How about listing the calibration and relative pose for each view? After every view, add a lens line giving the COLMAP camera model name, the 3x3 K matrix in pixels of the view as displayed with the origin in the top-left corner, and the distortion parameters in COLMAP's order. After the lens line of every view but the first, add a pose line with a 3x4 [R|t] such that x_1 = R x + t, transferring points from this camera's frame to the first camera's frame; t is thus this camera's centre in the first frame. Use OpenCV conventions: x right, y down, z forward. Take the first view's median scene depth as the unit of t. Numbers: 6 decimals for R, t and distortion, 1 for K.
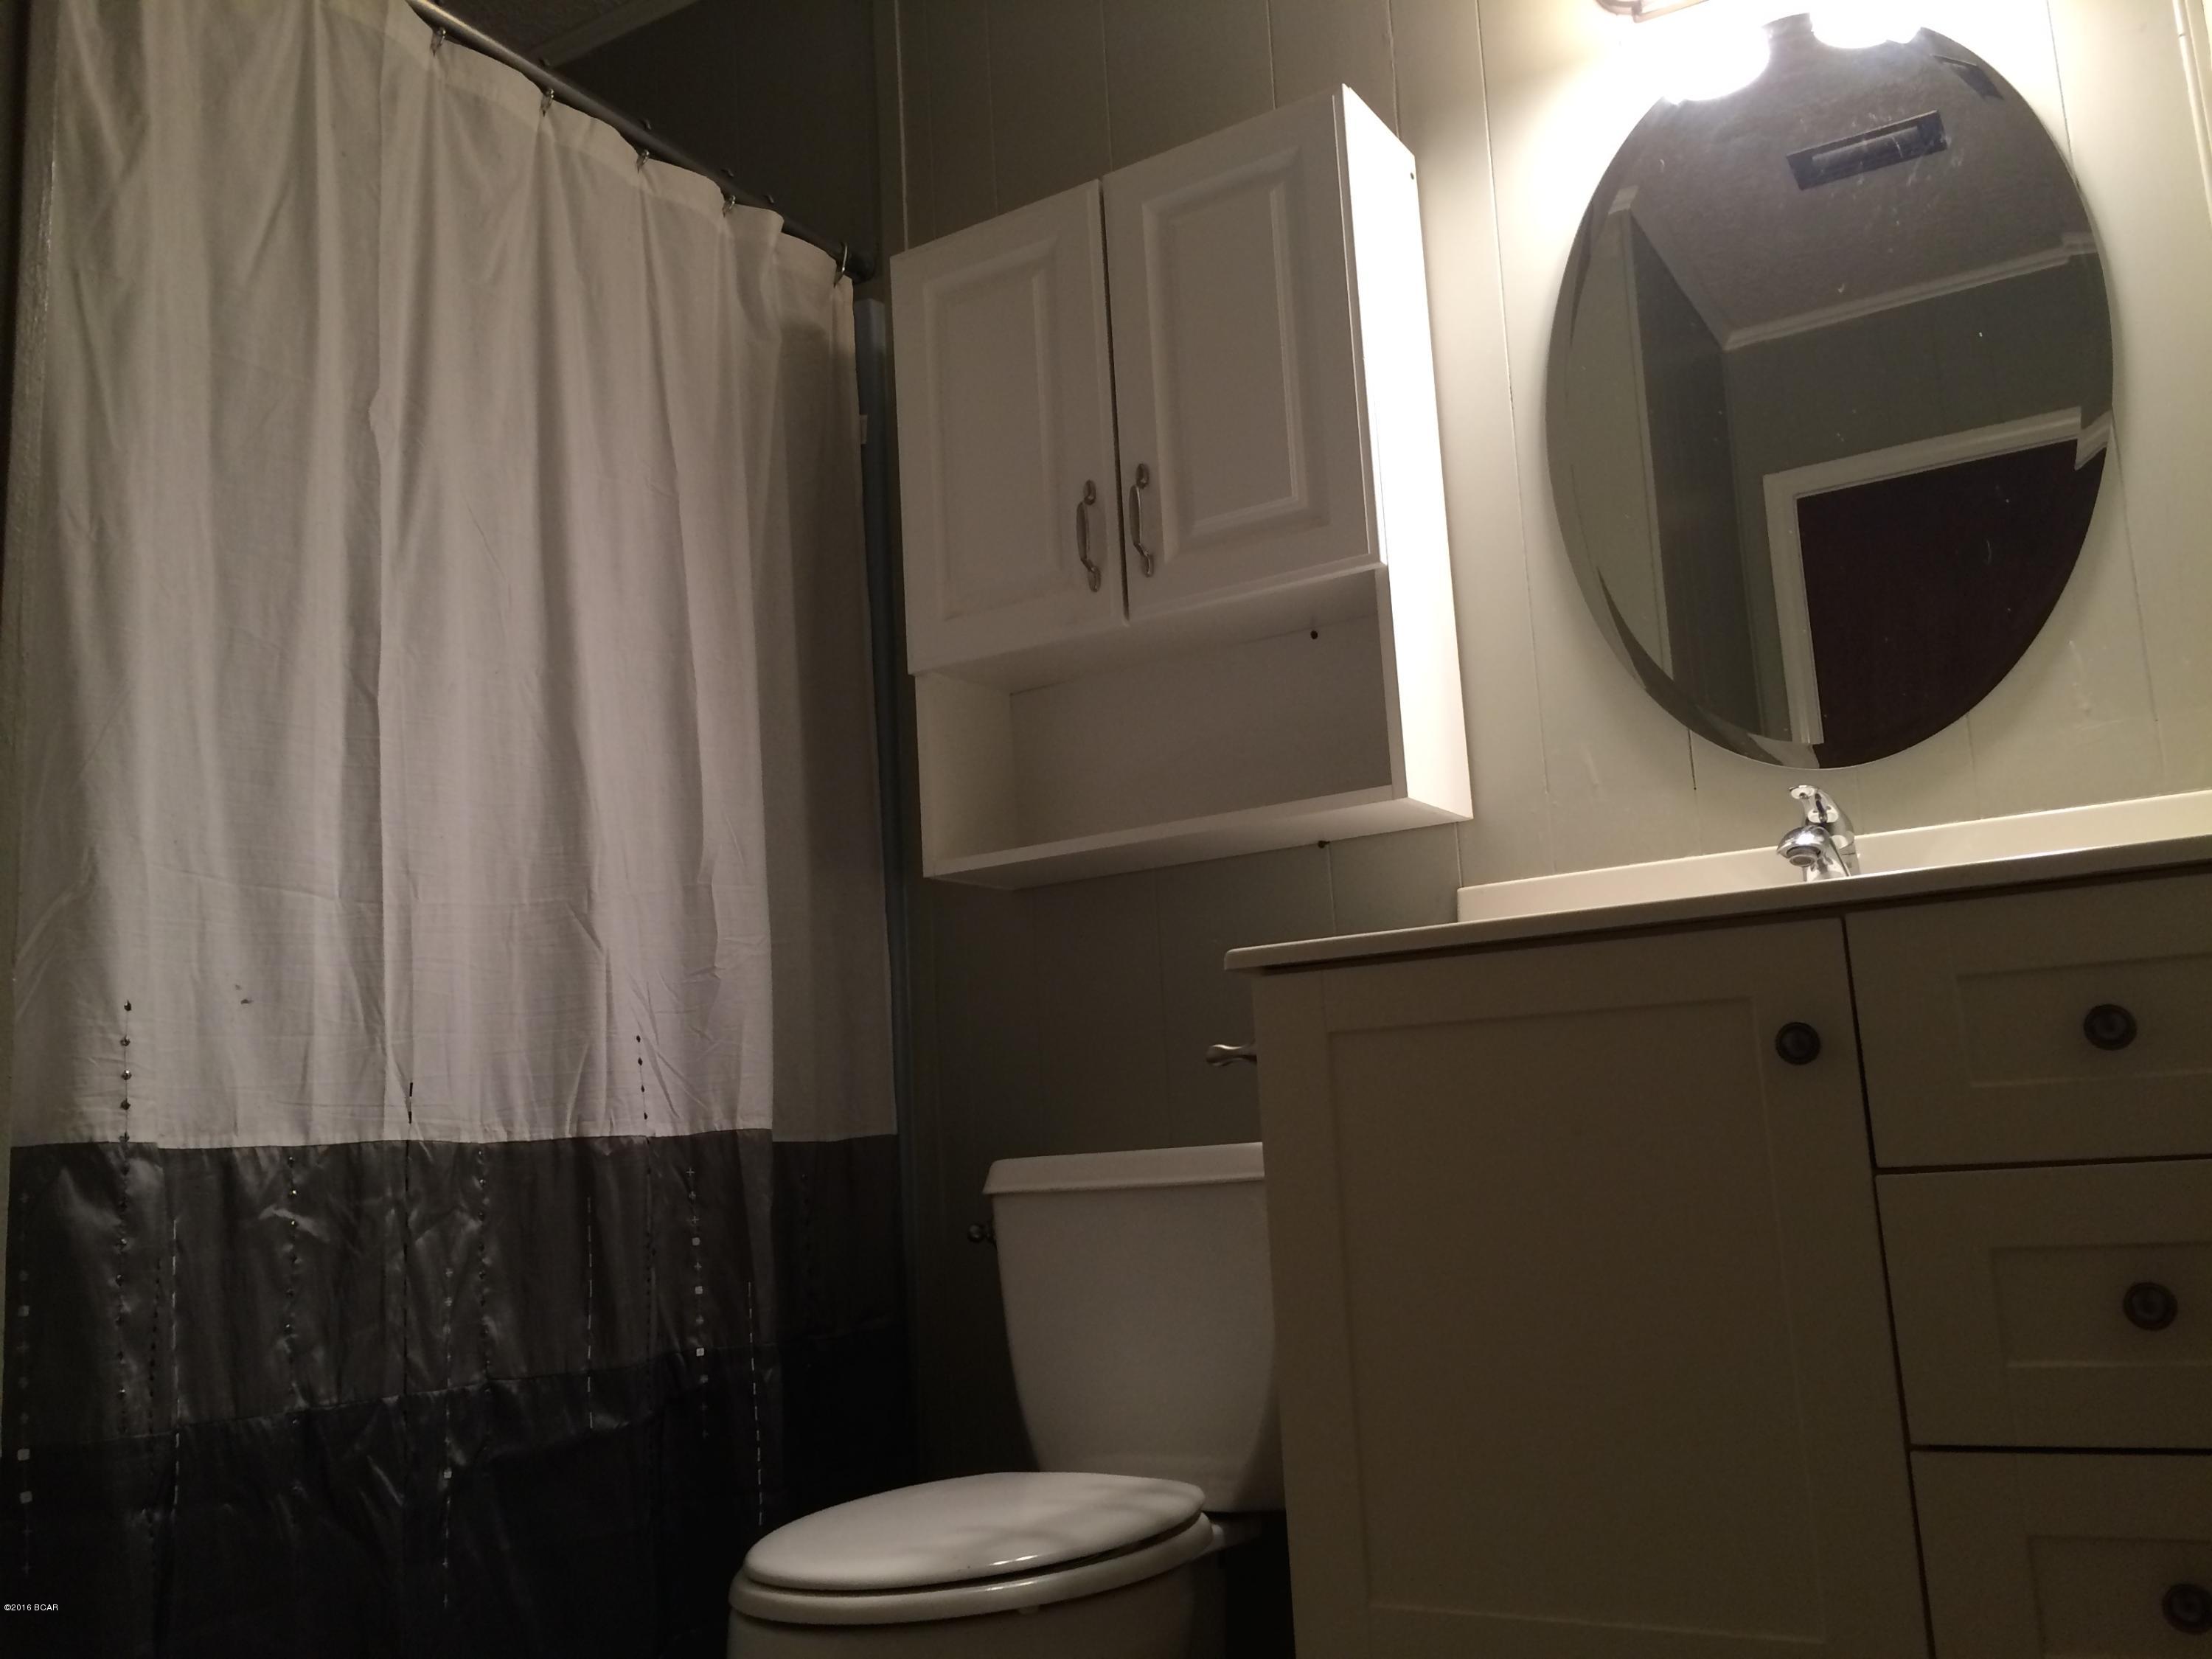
lens RADIAL K [[1903.6, 0, 1091.6], [0, 1903.6, 838.4], [0, 0, 1]] dist [0.086134, -0.118869]
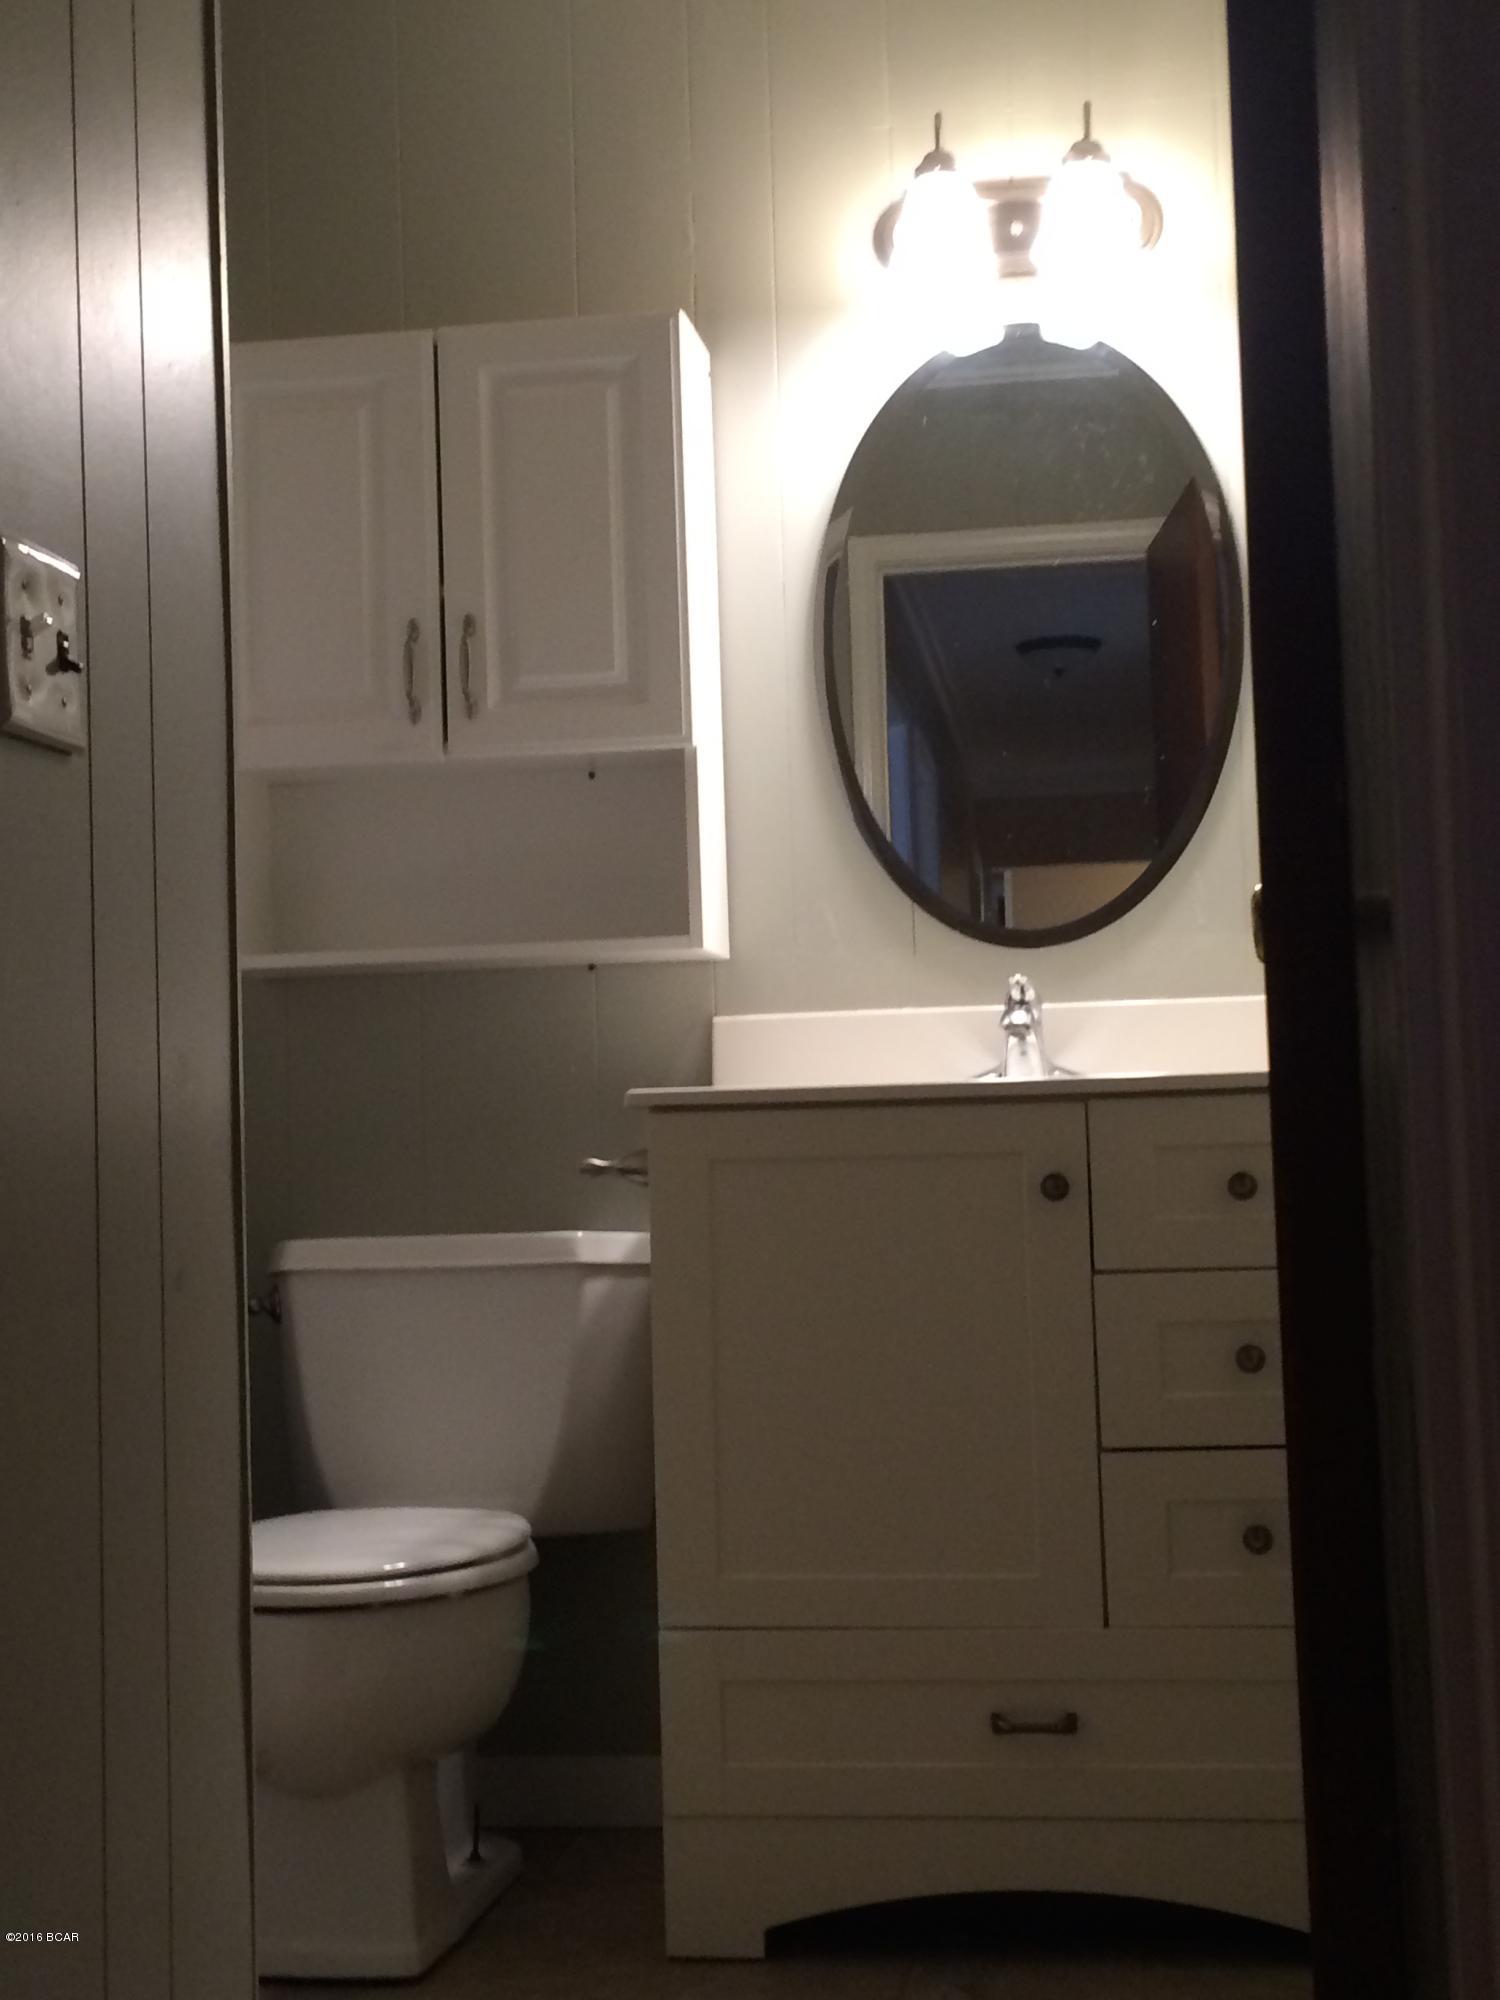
lens RADIAL K [[2626.8, 0, 751.8], [0, 2626.8, 996.7], [0, 0, 1]] dist [0.028566, 0.000000]
pose [[0.922197, 0.055600, 0.382702, -0.397940], [-0.089325, 0.993475, 0.070910, -0.101911], [-0.376263, -0.099578, 0.921146, -0.480981]]
